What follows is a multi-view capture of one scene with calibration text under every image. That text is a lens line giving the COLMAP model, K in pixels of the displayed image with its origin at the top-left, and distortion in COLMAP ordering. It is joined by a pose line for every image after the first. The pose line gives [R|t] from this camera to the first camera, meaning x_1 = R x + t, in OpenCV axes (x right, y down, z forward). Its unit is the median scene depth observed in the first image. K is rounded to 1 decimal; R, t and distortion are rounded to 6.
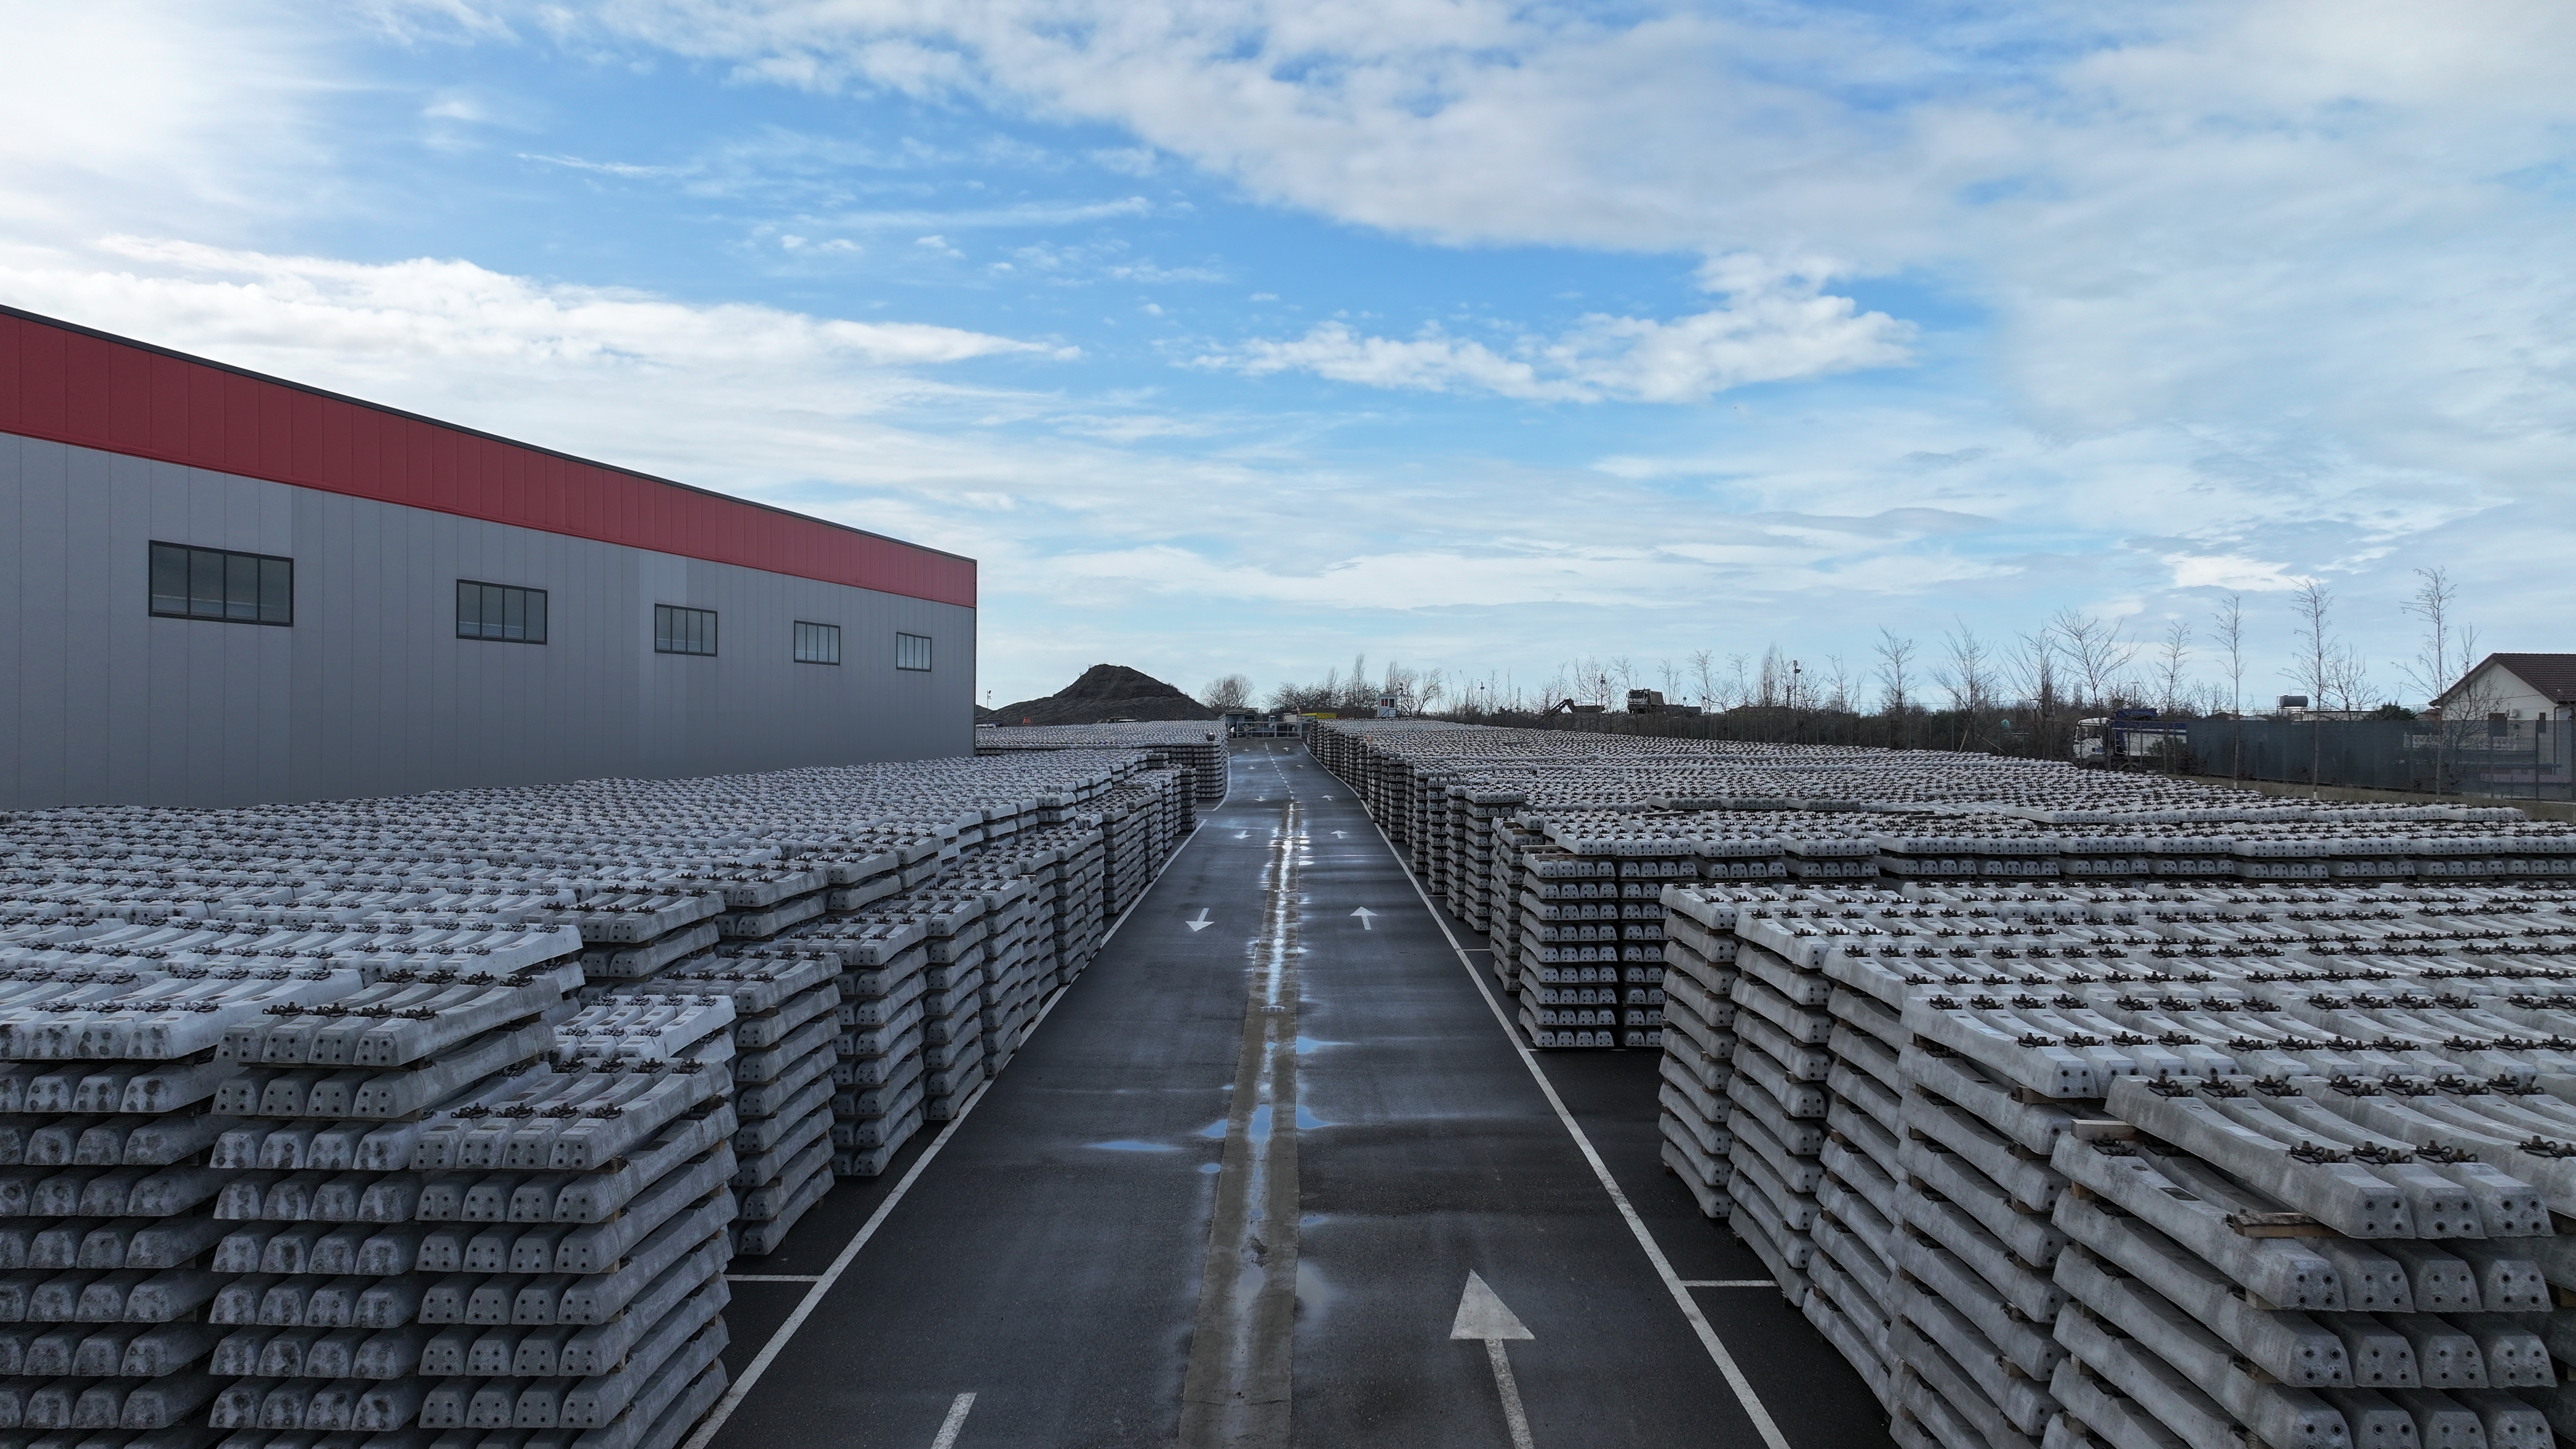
lens RADIAL K [[1814.8, 0, 1288.0], [0, 1814.8, 724.5], [0, 0, 1]] dist [0.007717, 0.001810]
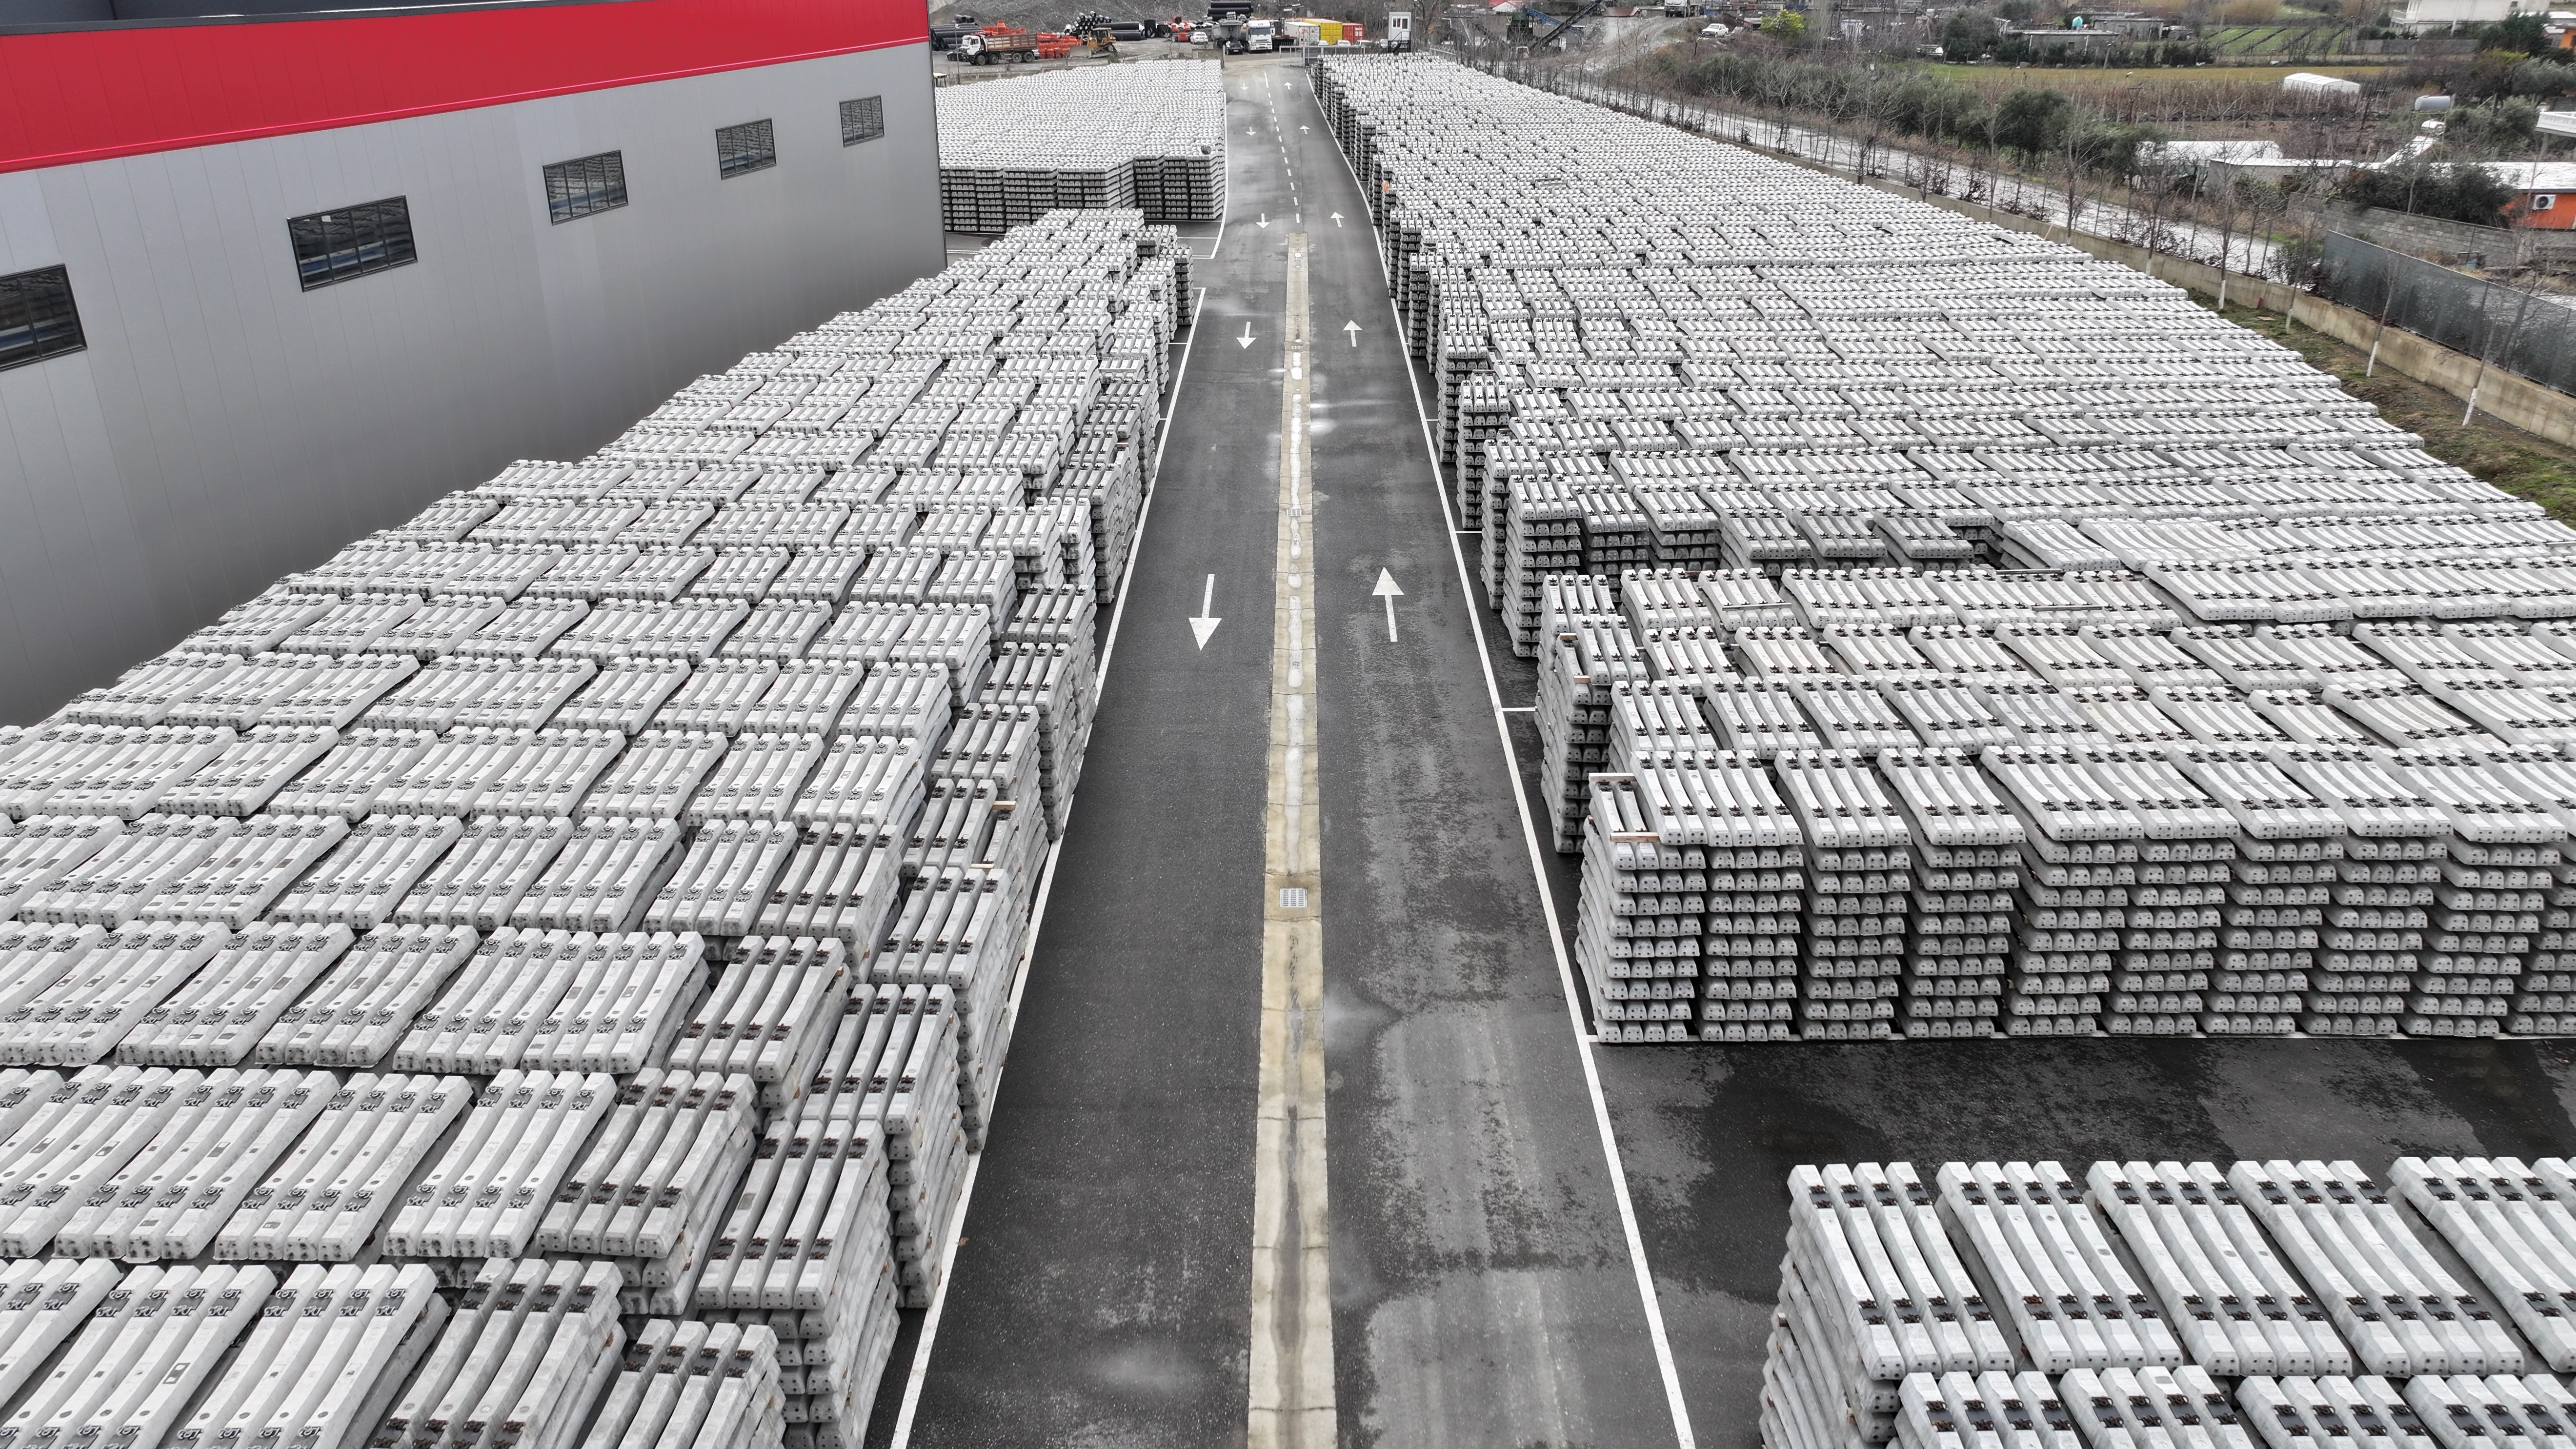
lens RADIAL K [[1814.8, 0, 1288.0], [0, 1814.8, 724.5], [0, 0, 1]] dist [0.007717, 0.001810]
pose [[0.999982, -0.005565, -0.002219, -0.010136], [0.005990, 0.923660, 0.383166, -0.299220], [-0.000082, -0.383173, 0.923677, 0.250853]]
